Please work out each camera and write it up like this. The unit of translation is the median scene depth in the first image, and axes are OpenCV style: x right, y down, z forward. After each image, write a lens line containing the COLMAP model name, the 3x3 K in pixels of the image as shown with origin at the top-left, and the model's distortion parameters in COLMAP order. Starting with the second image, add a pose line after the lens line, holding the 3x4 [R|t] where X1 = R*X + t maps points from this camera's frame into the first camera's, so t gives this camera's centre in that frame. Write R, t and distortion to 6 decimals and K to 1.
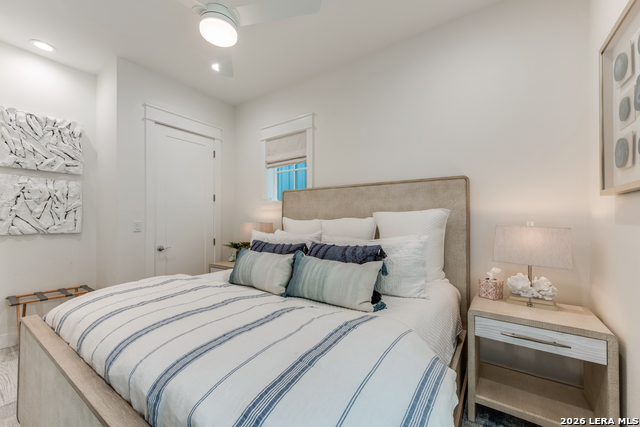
lens RADIAL K [[257.4, 0, 315.7], [0, 257.4, 213.4], [0, 0, 1]] dist [0.001771, 0.000247]
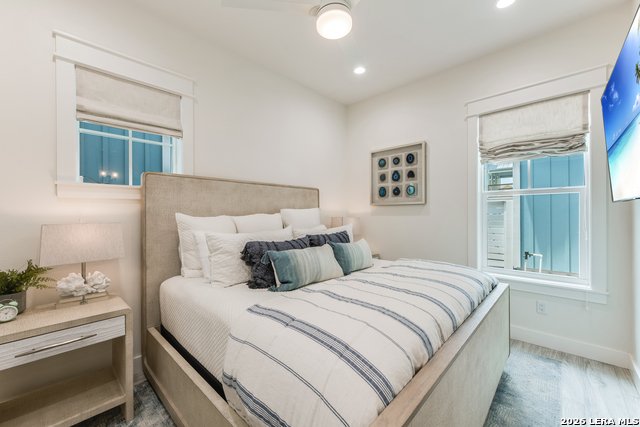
lens RADIAL K [[257.4, 0, 315.7], [0, 257.4, 213.4], [0, 0, 1]] dist [0.001771, 0.000247]
pose [[0.156818, -0.001151, 0.987627, -0.820044], [-0.015336, 0.999876, 0.003600, 0.008250], [-0.987508, -0.015711, 0.156781, 0.569448]]
